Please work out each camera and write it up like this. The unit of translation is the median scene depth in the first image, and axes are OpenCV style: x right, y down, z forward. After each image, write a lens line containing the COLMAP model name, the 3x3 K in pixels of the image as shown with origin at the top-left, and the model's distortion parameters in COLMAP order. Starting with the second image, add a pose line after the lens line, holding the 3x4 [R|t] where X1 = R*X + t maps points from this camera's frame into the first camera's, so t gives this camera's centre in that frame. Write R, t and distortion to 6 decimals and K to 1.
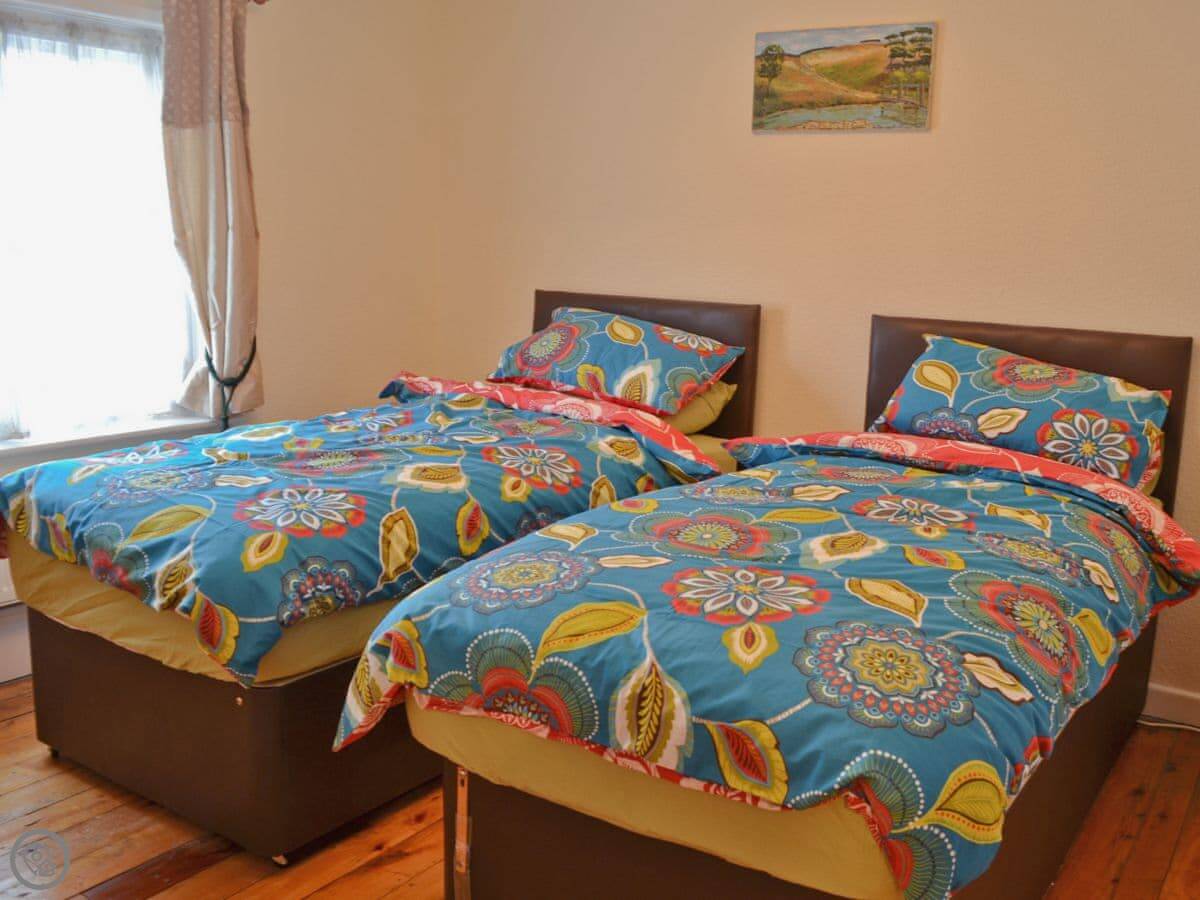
lens RADIAL K [[1115.0, 0, 600.0], [0, 1115.0, 450.0], [0, 0, 1]] dist [-0.077628, 0.014433]
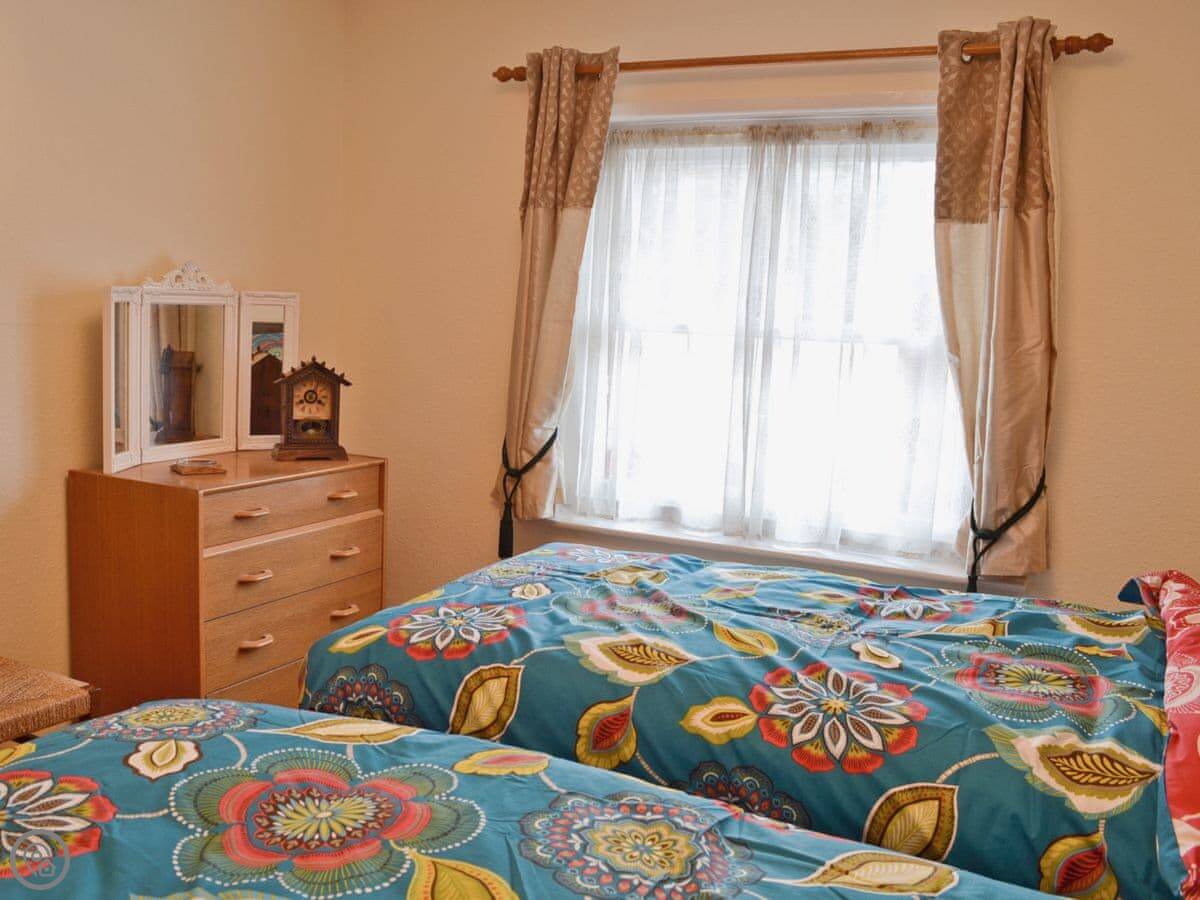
lens RADIAL K [[1115.0, 0, 600.0], [0, 1115.0, 450.0], [0, 0, 1]] dist [-0.077628, 0.014433]
pose [[0.152602, 0.093582, -0.983847, 0.554631], [-0.227371, 0.972127, 0.057200, -0.145069], [0.961777, 0.214969, 0.169626, 0.826367]]
